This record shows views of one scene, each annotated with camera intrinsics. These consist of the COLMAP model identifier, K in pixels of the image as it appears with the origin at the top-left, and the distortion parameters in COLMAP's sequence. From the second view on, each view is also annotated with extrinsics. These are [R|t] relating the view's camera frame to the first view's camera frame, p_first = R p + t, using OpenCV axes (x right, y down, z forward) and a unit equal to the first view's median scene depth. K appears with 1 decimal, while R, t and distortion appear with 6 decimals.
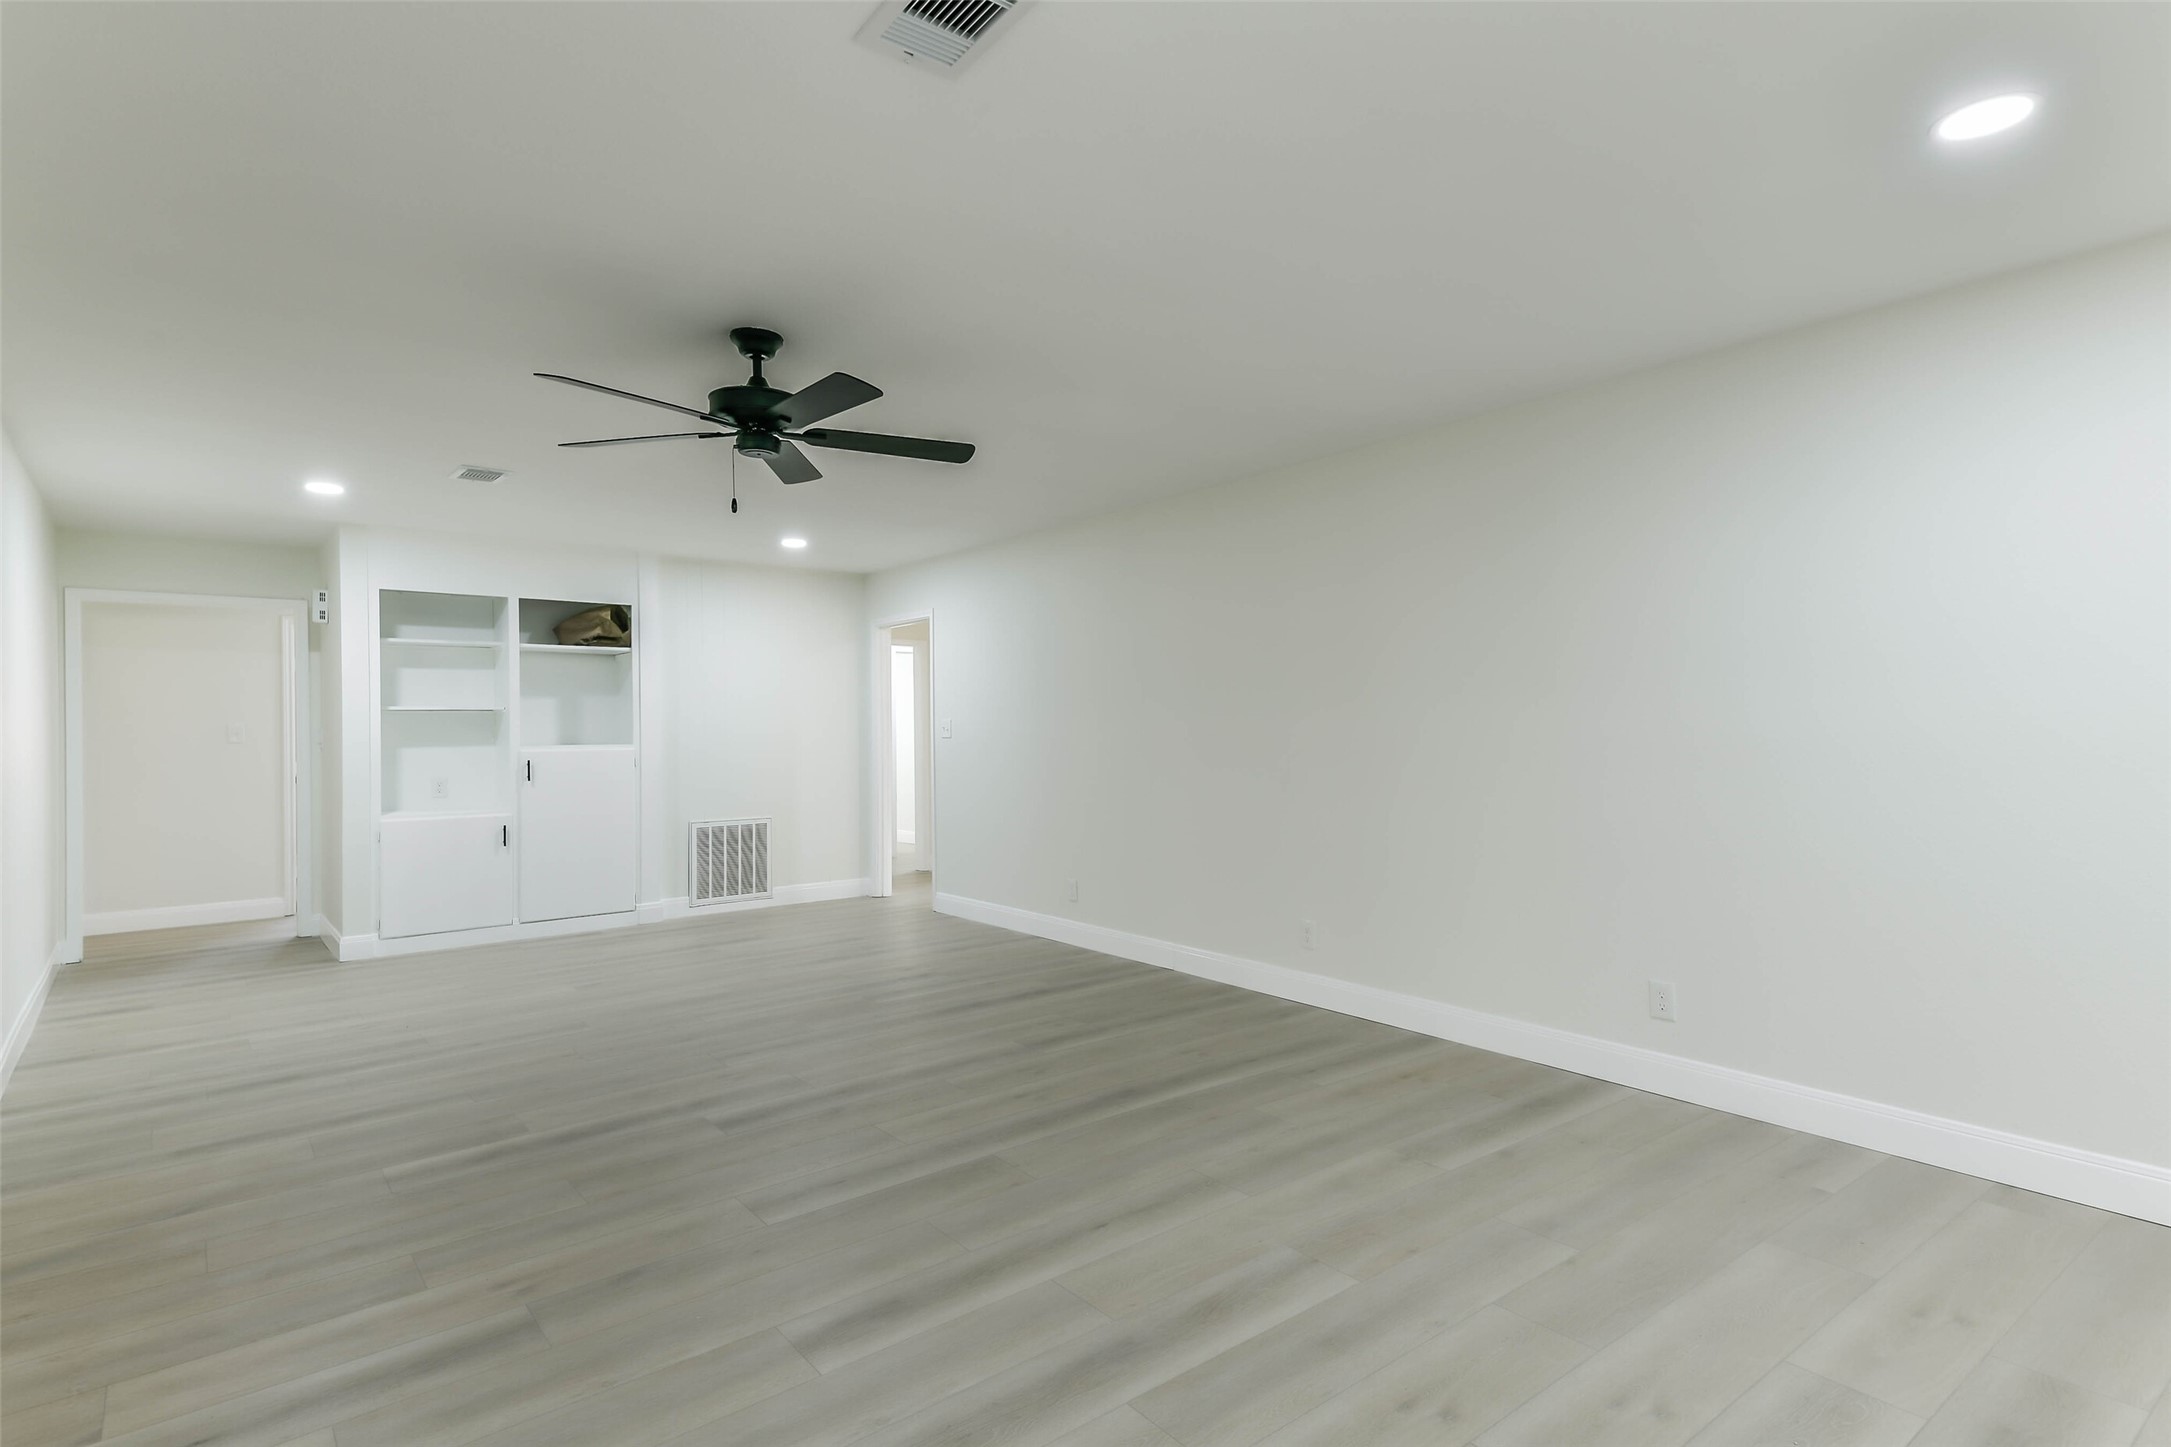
lens RADIAL K [[1109.3, 0, 1085.5], [0, 1109.3, 723.5], [0, 0, 1]] dist [0.088258, -0.020245]
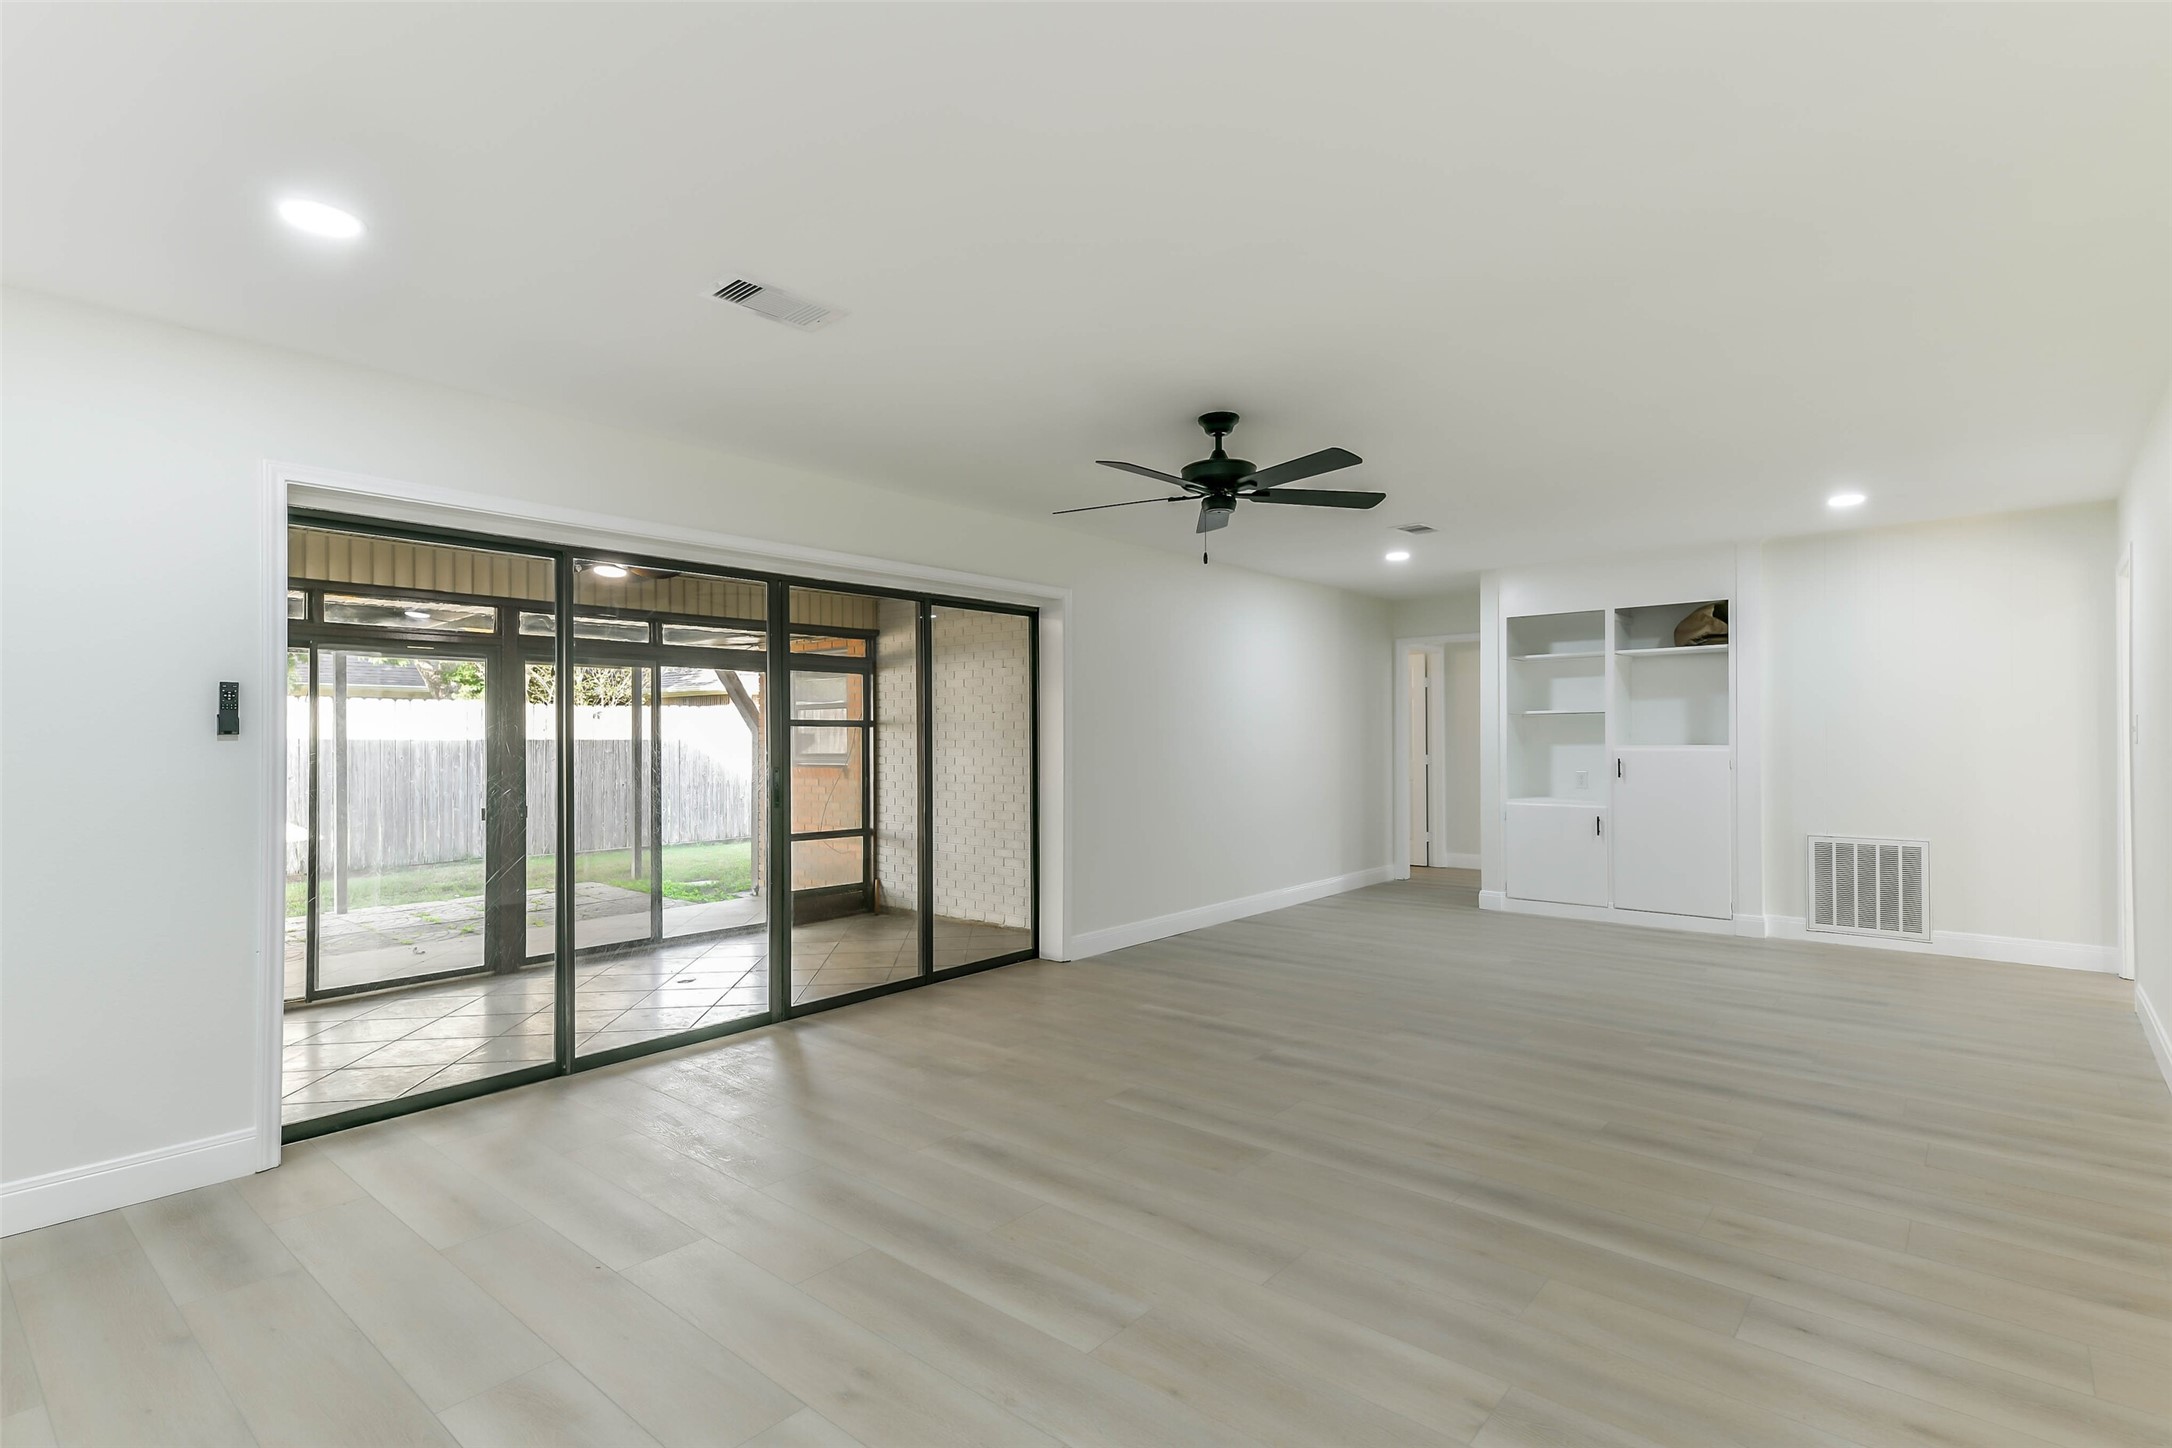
lens RADIAL K [[1065.3, 0, 1112.9], [0, 1065.3, 734.5], [0, 0, 1]] dist [0.034731, -0.000009]
pose [[0.178510, 0.006456, -0.983917, 0.462393], [0.009884, 0.999916, 0.008354, -0.003978], [0.983889, -0.011216, 0.178431, 0.370957]]
